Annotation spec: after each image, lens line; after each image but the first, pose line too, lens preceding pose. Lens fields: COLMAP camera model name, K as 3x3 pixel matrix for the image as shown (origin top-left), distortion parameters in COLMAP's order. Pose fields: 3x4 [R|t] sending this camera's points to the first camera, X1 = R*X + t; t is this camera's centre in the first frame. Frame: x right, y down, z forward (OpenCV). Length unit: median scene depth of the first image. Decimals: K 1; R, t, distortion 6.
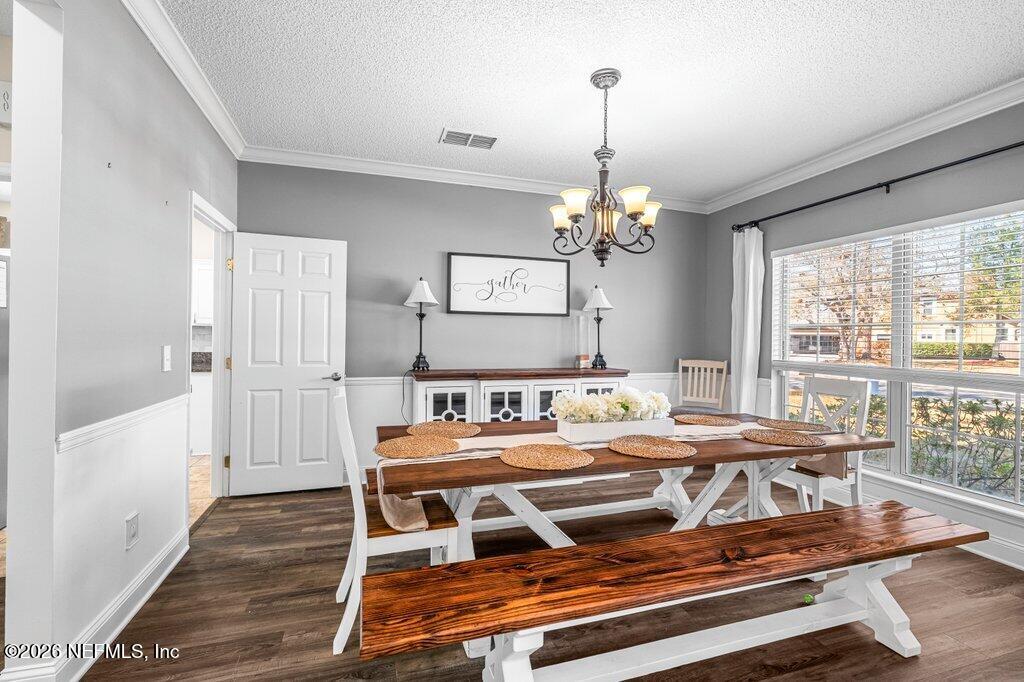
lens RADIAL K [[437.4, 0, 511.5], [0, 437.4, 331.3], [0, 0, 1]] dist [-0.000736, -0.000224]
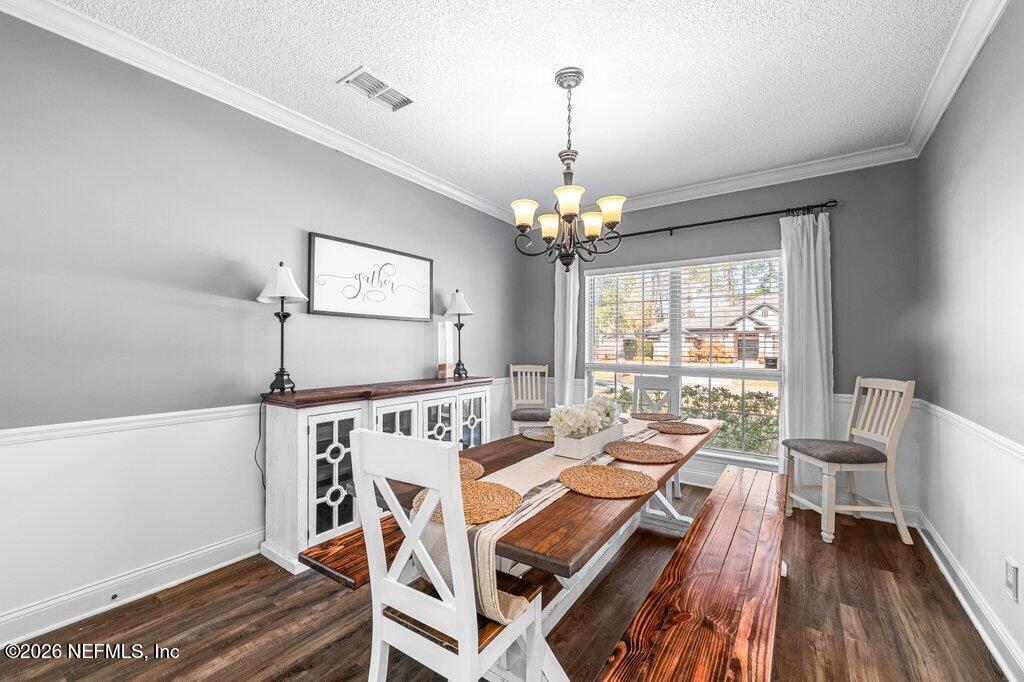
lens RADIAL K [[437.4, 0, 511.5], [0, 437.4, 331.3], [0, 0, 1]] dist [-0.000736, -0.000224]
pose [[0.808147, 0.011843, 0.588862, -0.295591], [-0.004359, 0.999891, -0.014128, -0.001934], [-0.588965, 0.008850, 0.808110, 0.188062]]
